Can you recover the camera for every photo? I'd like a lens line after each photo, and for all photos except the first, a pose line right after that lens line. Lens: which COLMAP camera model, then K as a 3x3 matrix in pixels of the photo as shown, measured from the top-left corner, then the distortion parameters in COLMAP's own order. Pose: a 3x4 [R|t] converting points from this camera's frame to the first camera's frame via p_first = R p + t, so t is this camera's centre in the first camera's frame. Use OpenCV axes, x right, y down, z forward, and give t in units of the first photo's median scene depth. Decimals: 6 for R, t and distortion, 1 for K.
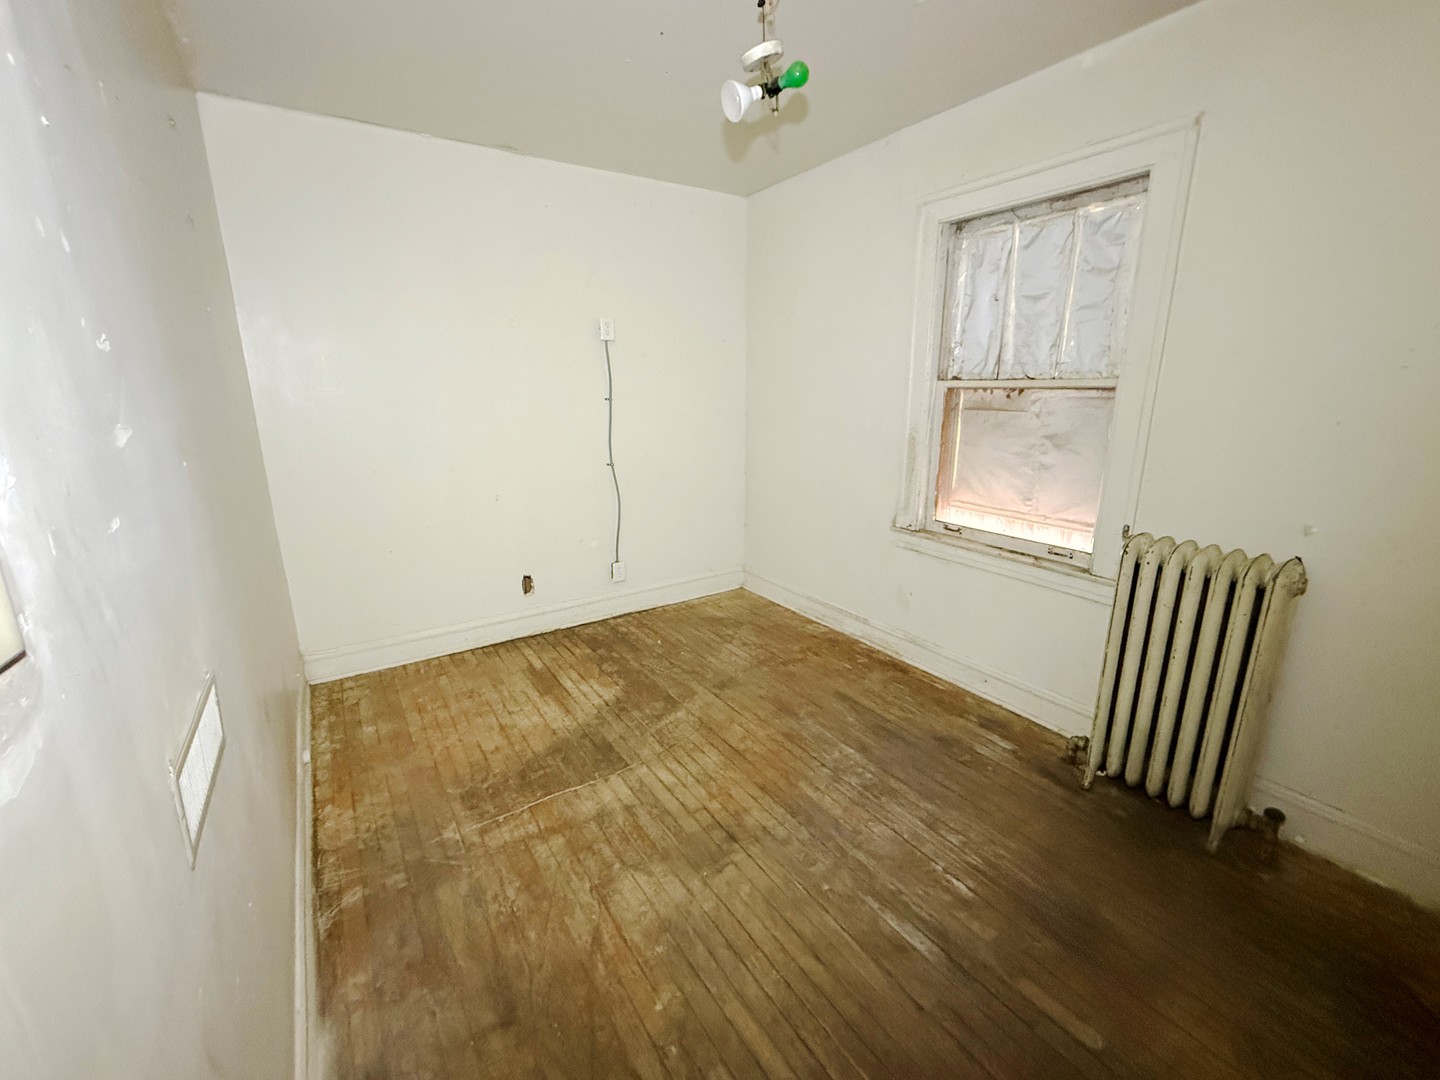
lens RADIAL K [[600.4, 0, 715.8], [0, 600.4, 535.6], [0, 0, 1]] dist [-0.000954, -0.000411]
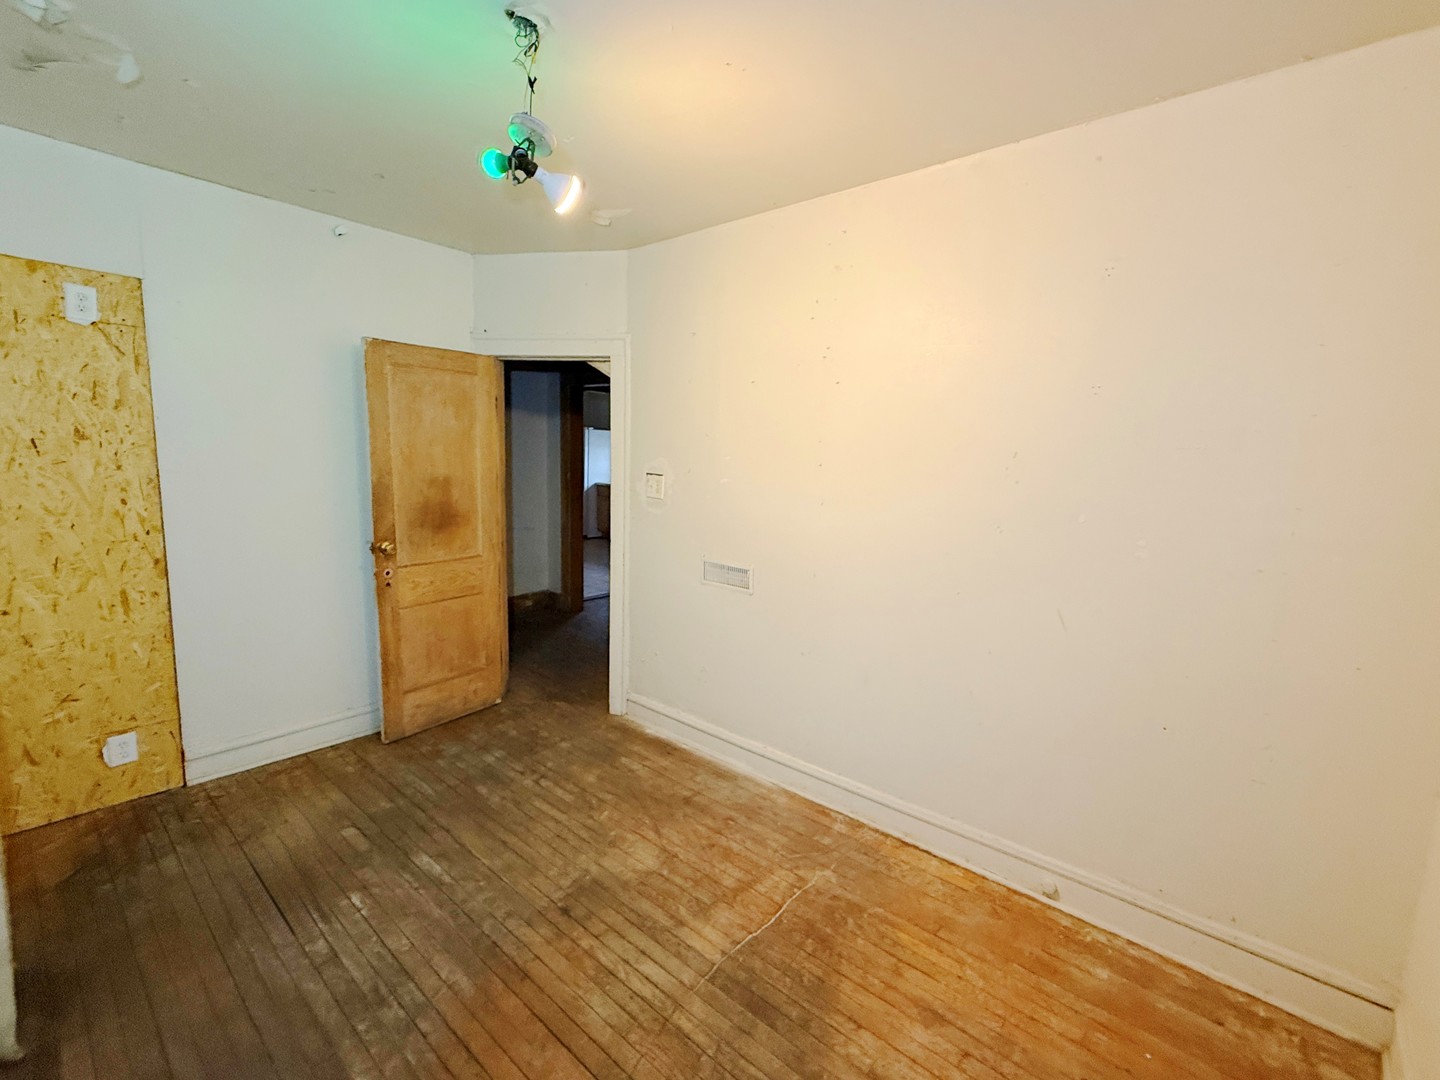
lens RADIAL K [[600.4, 0, 715.8], [0, 600.4, 535.6], [0, 0, 1]] dist [-0.000954, -0.000411]
pose [[-0.960795, 0.012538, -0.276975, 0.051746], [-0.095564, 0.922787, 0.373272, -0.456934], [0.260269, 0.385107, -0.885411, 1.633668]]
